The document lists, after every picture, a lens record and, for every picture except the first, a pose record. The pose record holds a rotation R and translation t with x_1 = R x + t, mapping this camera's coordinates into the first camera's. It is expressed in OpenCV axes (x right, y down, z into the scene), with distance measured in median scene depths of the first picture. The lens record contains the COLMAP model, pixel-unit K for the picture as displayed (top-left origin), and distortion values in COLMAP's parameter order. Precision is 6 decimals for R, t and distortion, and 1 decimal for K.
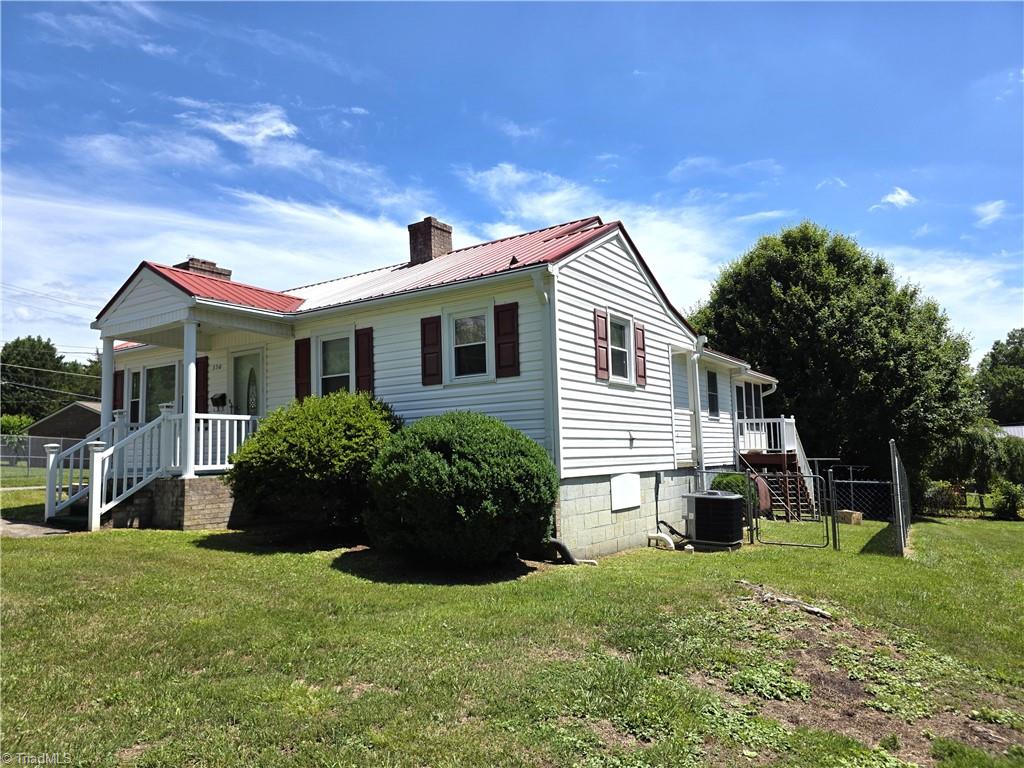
lens RADIAL K [[687.6, 0, 528.1], [0, 687.6, 393.3], [0, 0, 1]] dist [0.049747, -0.031947]
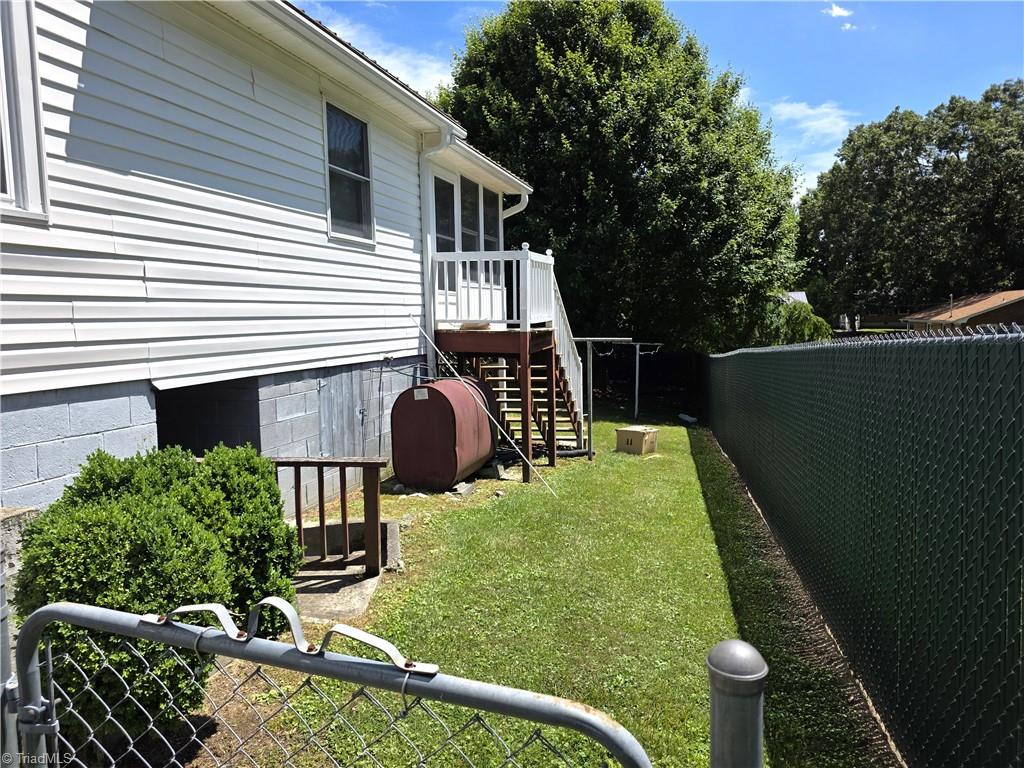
lens RADIAL K [[687.6, 0, 512.2], [0, 687.6, 381.8], [0, 0, 1]] dist [0.049747, -0.031947]
pose [[0.958978, -0.020116, 0.282766, 0.194036], [-0.028672, 0.985481, 0.167347, 0.037637], [-0.282027, -0.168590, 0.944478, 0.477025]]
